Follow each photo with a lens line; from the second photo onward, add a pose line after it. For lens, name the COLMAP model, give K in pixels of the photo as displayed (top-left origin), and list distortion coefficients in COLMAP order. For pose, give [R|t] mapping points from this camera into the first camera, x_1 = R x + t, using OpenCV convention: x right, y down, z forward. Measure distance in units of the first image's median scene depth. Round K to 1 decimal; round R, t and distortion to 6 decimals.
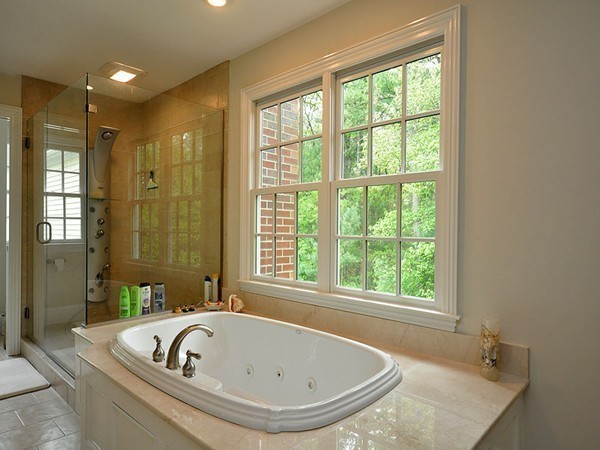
lens RADIAL K [[377.4, 0, 300.0], [0, 377.4, 225.0], [0, 0, 1]] dist [0.008951, 0.001150]
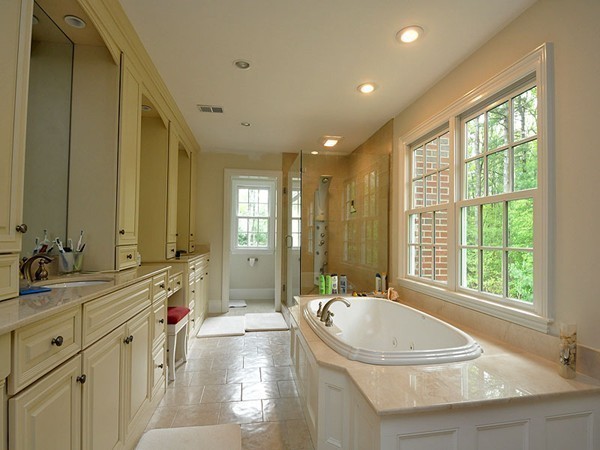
lens RADIAL K [[301.5, 0, 300.0], [0, 301.5, 225.0], [0, 0, 1]] dist [-0.003528, -0.001650]
pose [[0.800795, -0.023907, -0.598461, 0.206660], [-0.002626, 0.999053, -0.043423, 0.004737], [0.598932, 0.036344, 0.799975, -0.081380]]
